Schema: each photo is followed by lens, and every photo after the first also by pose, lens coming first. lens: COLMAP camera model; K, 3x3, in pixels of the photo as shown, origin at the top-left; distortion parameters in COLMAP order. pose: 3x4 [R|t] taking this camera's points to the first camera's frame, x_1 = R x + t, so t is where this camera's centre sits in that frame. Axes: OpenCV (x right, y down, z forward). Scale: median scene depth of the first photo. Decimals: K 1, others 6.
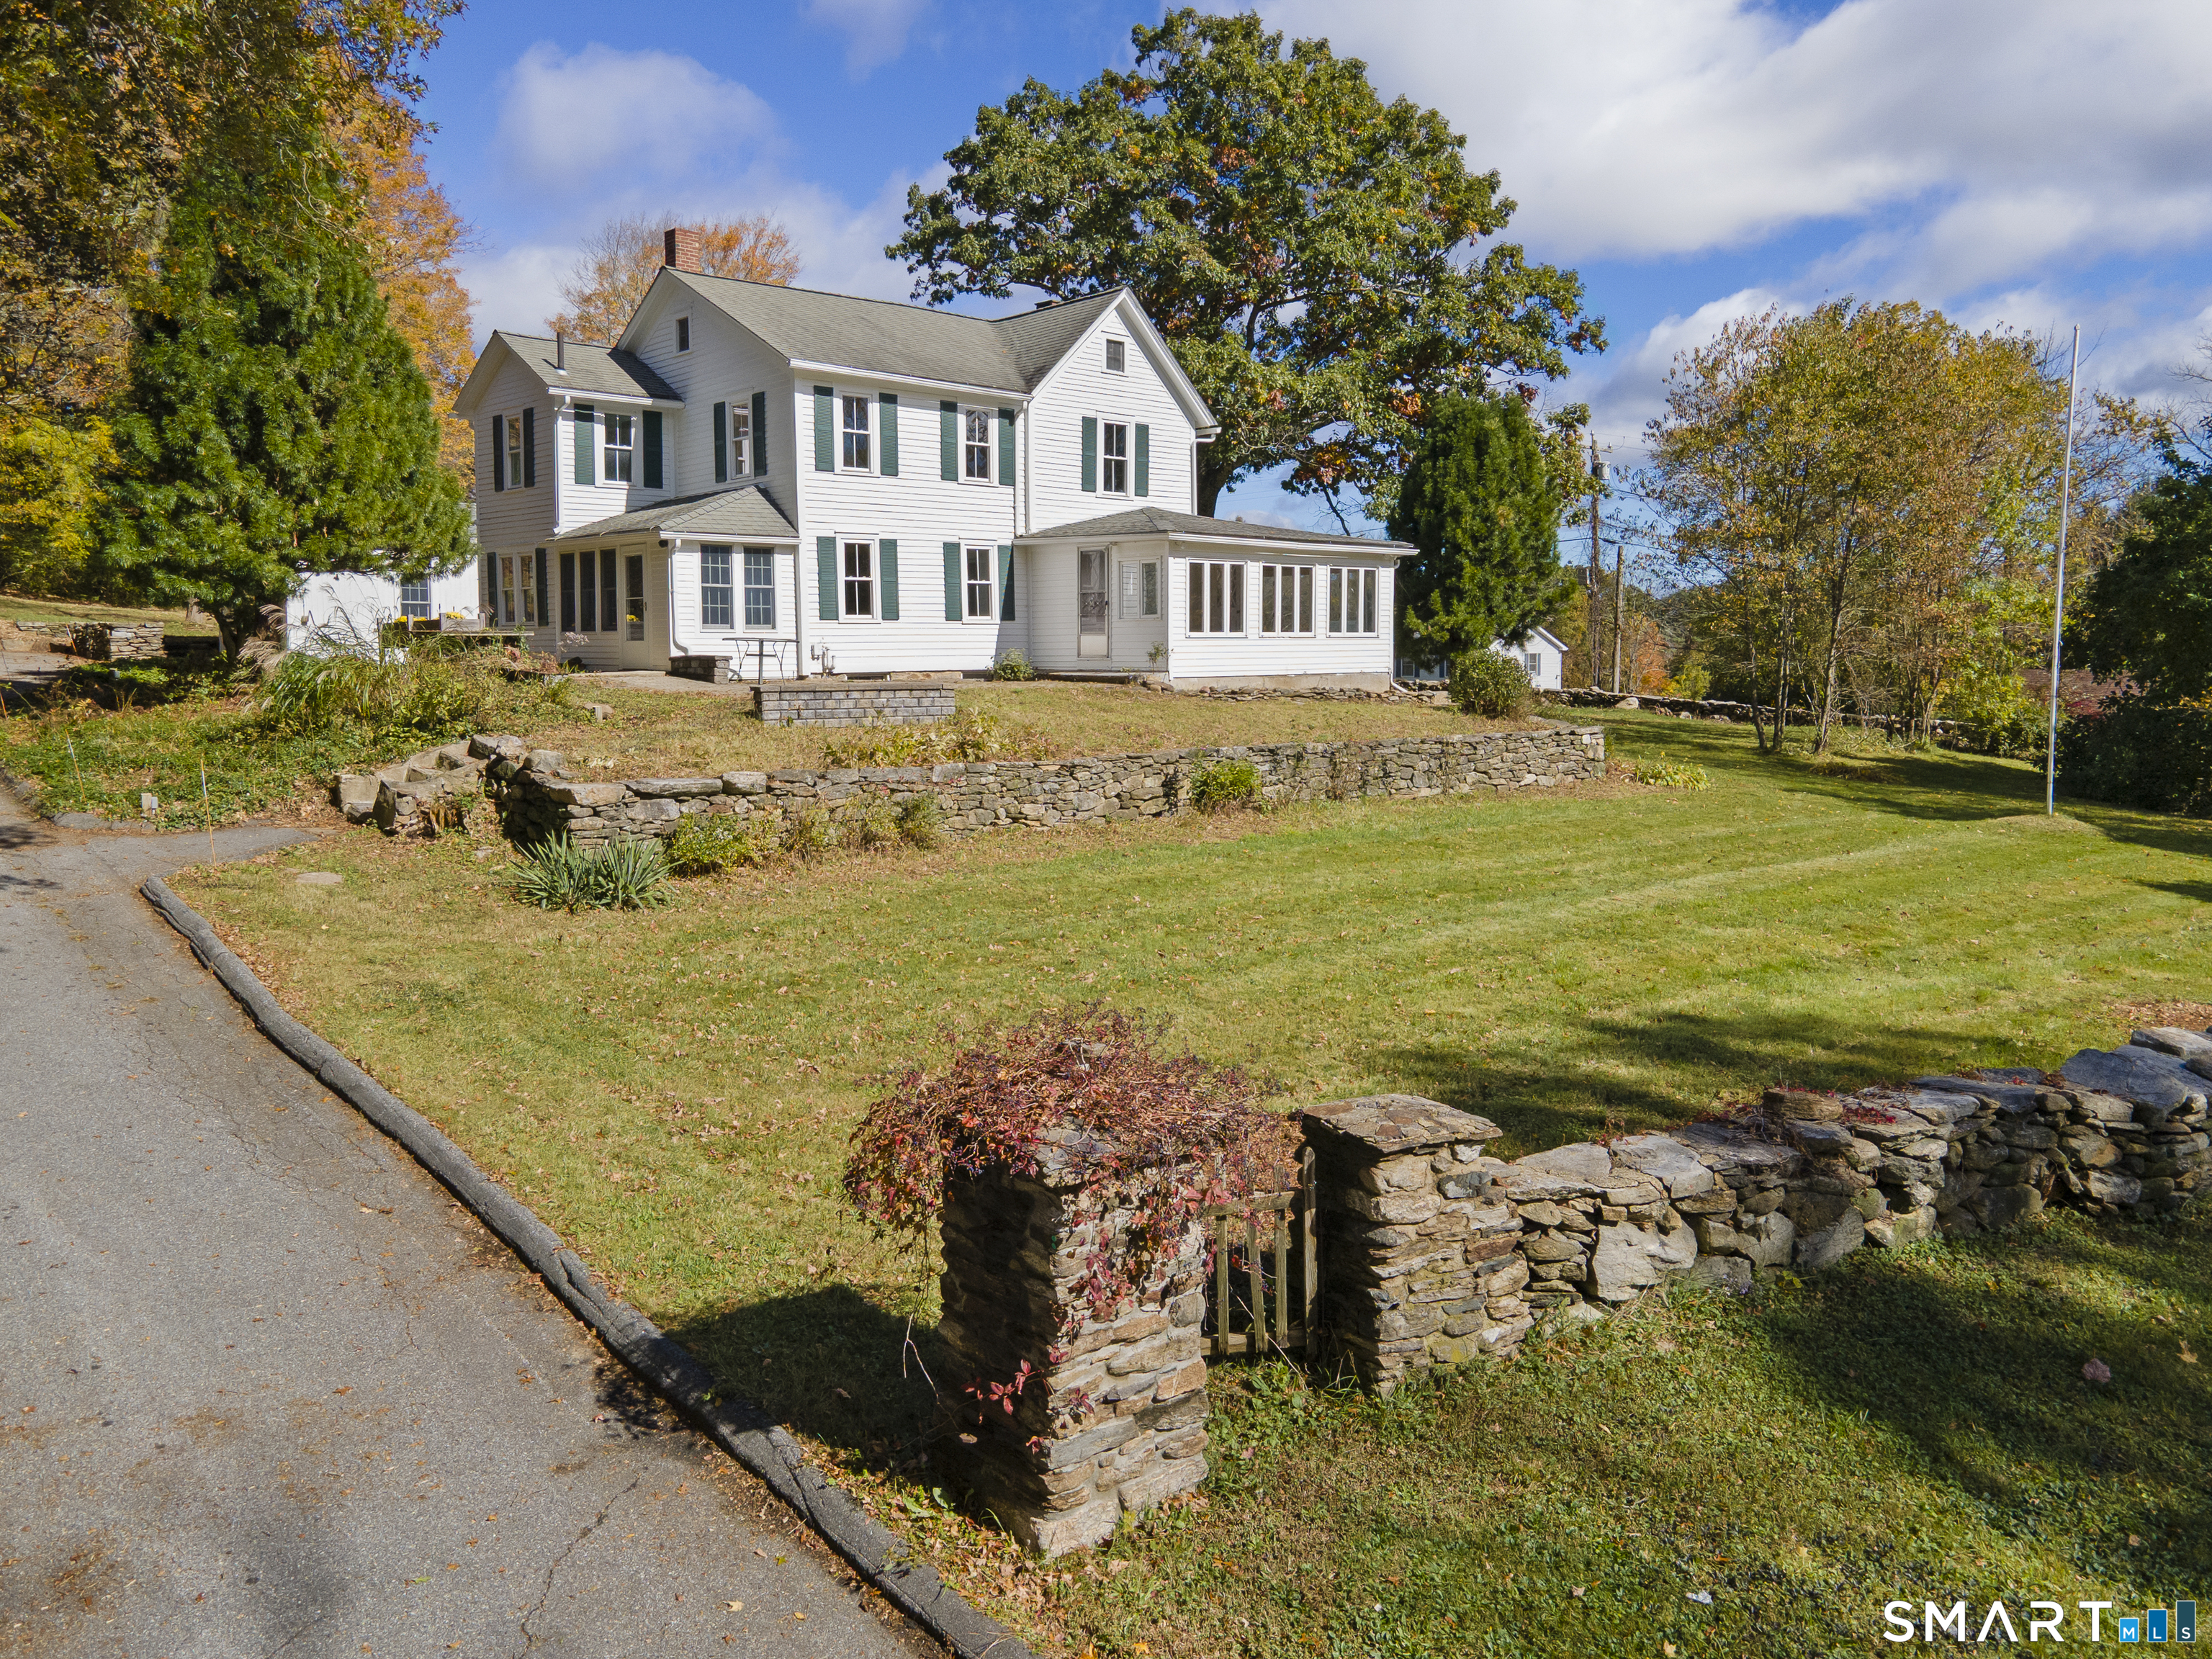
lens RADIAL K [[1649.2, 0, 1124.2], [0, 1649.2, 817.2], [0, 0, 1]] dist [0.022498, 0.023912]
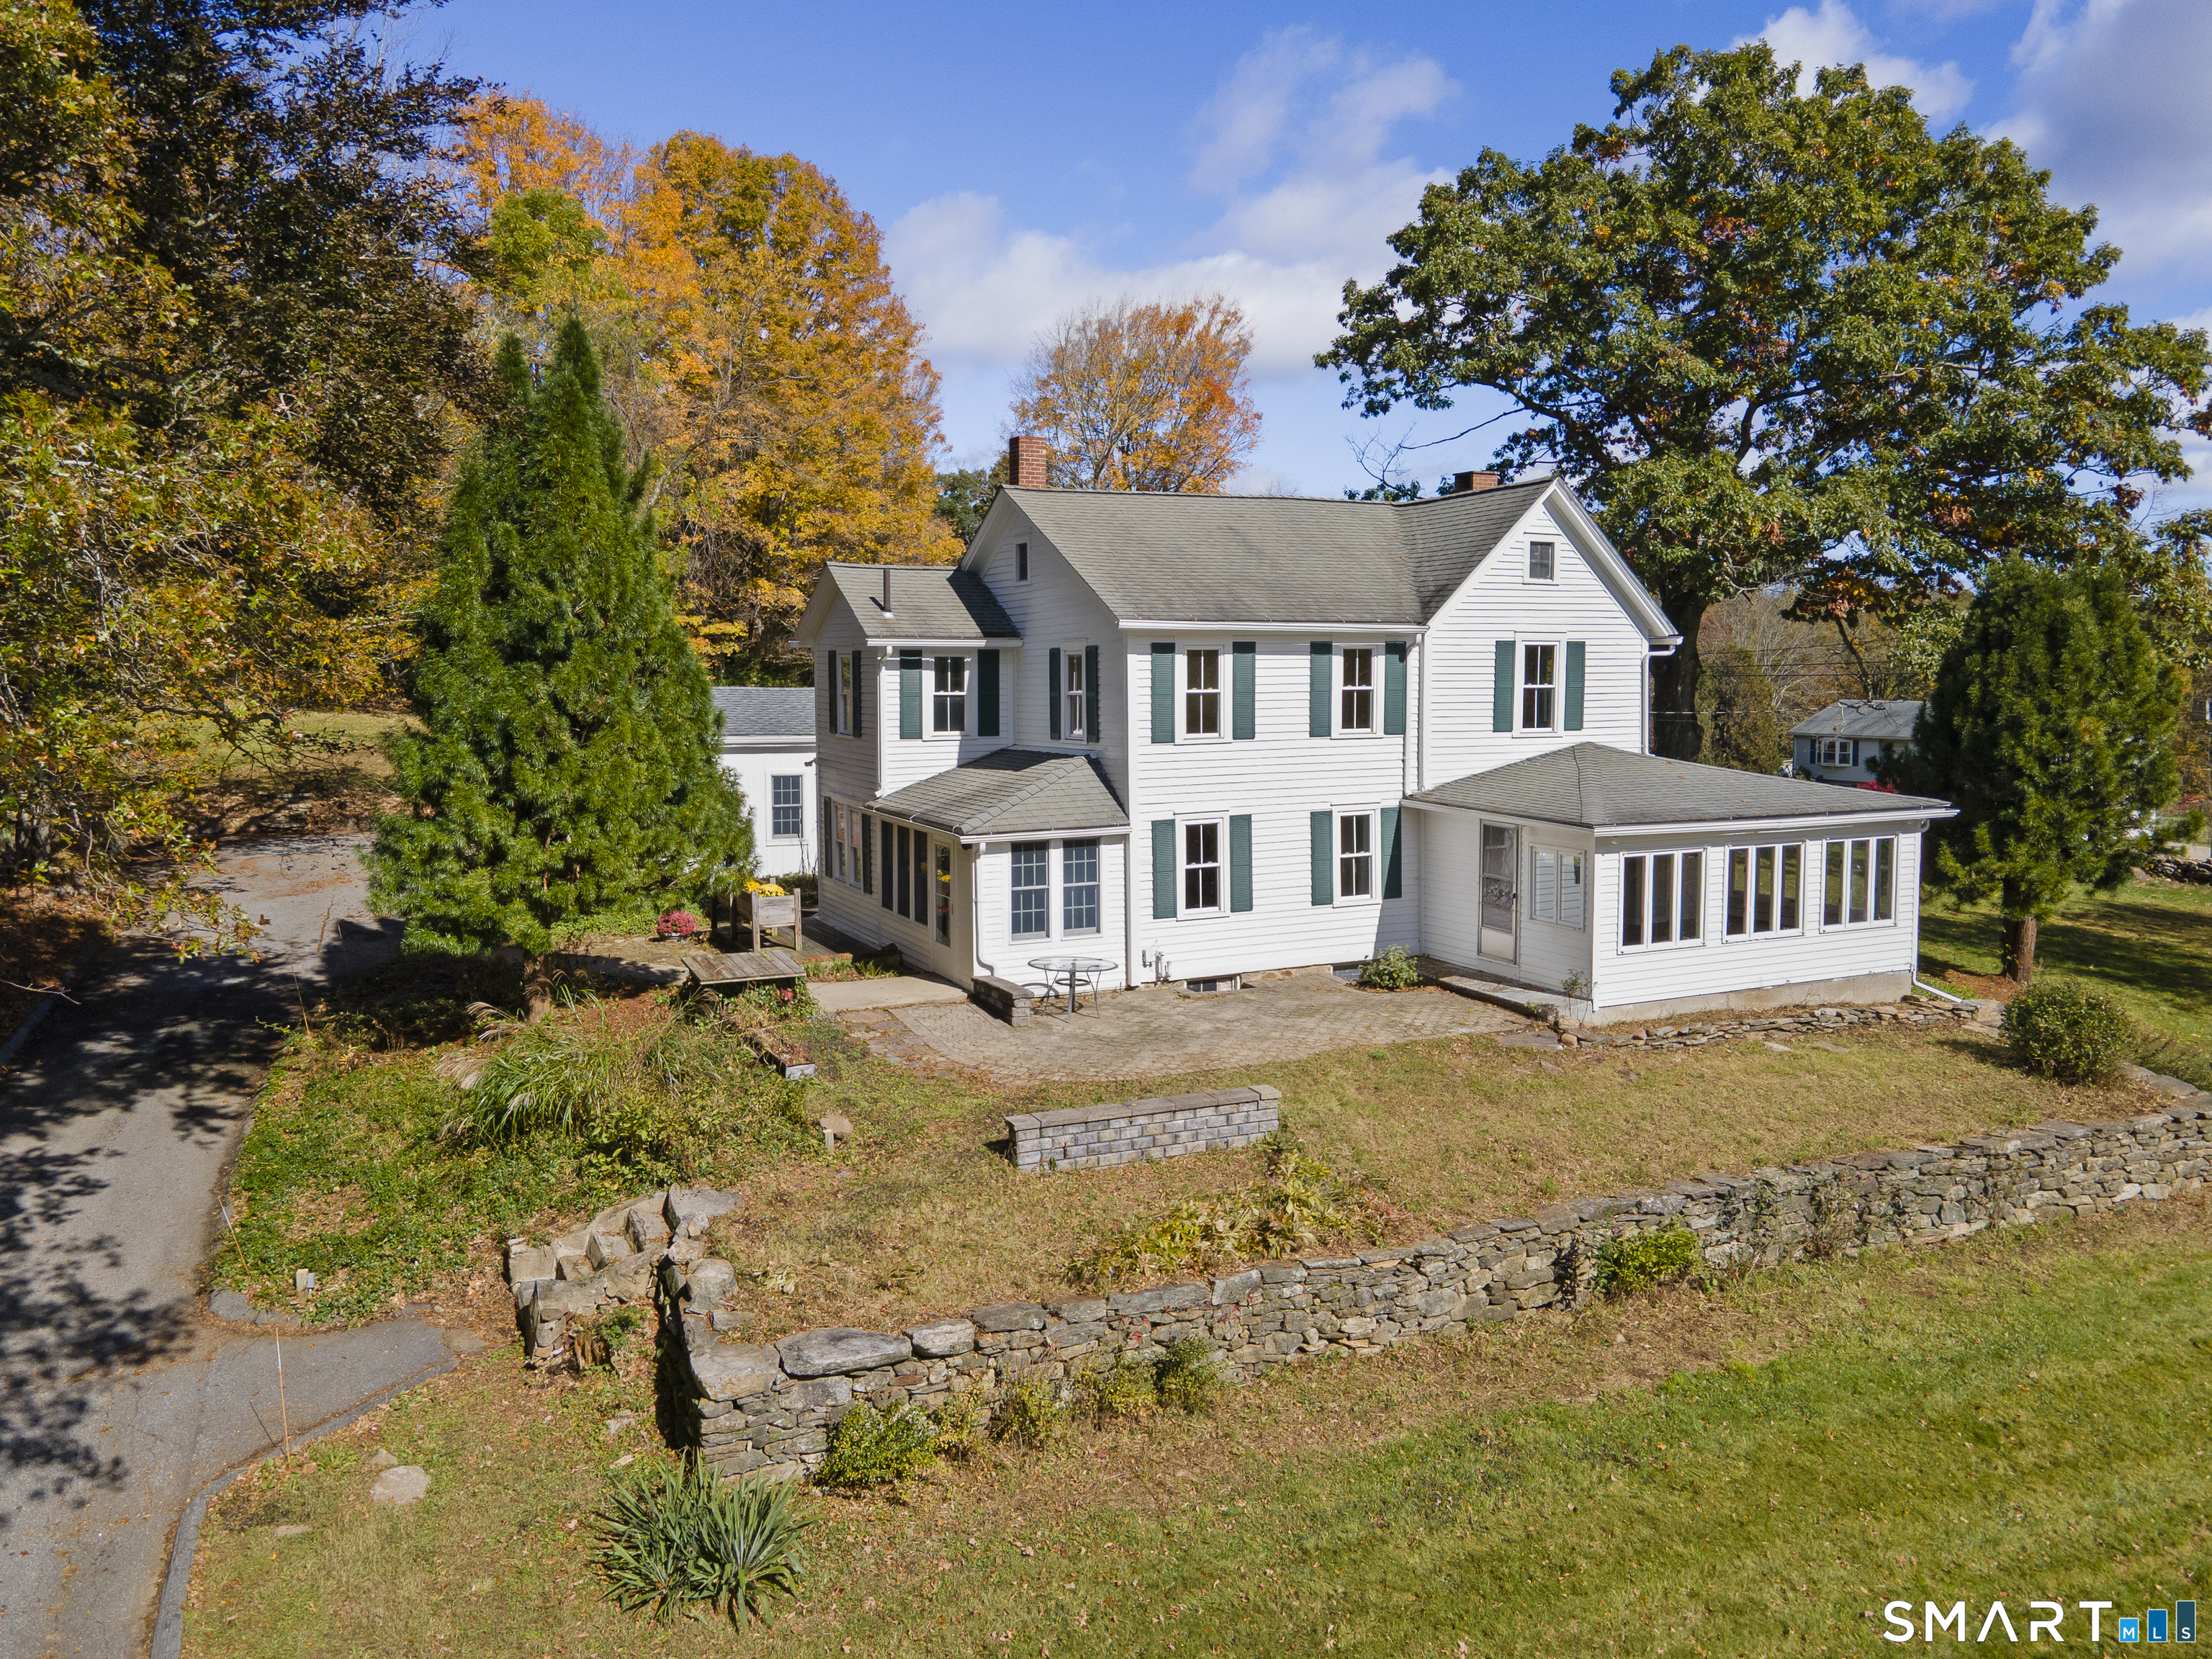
lens RADIAL K [[1649.2, 0, 1114.2], [0, 1649.2, 853.6], [0, 0, 1]] dist [0.022498, 0.023912]
pose [[0.957240, 0.025859, -0.288136, 0.032170], [-0.022250, 0.999628, 0.015795, -0.153544], [0.288437, -0.008709, 0.957459, 0.186505]]
